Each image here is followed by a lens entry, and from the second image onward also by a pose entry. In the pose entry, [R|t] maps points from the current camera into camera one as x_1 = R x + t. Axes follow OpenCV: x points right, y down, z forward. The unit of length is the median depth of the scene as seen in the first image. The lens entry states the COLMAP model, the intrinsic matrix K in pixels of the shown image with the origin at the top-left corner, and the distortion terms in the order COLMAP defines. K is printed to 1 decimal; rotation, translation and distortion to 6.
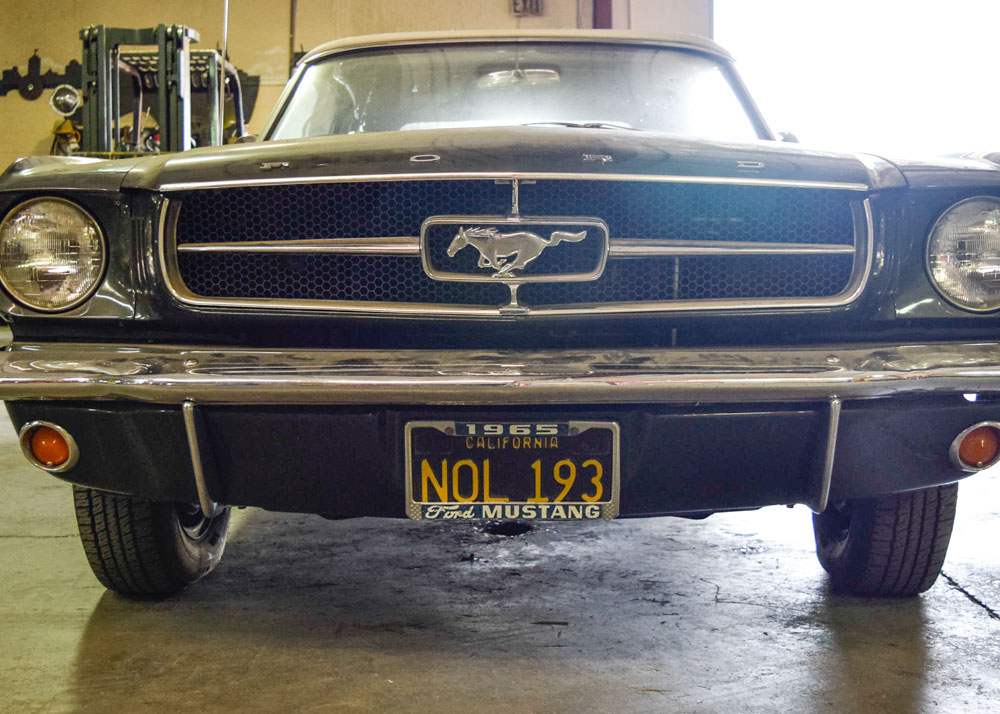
lens RADIAL K [[1077.1, 0, 502.1], [0, 1077.1, 353.4], [0, 0, 1]] dist [-0.079230, 0.000000]
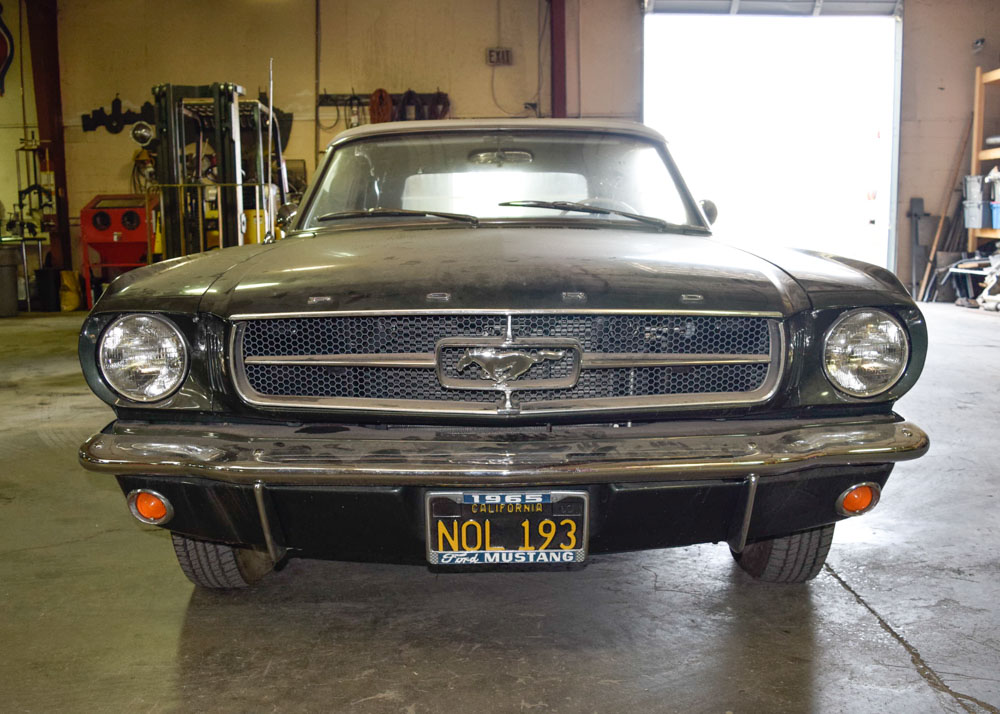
lens RADIAL K [[808.3, 0, 496.9], [0, 808.3, 361.6], [0, 0, 1]] dist [-0.080436, 0.002919]
pose [[0.999694, -0.008669, 0.023166, -0.021522], [0.006704, 0.996477, 0.083601, -0.156409], [-0.023810, -0.083420, 0.996230, 0.031586]]
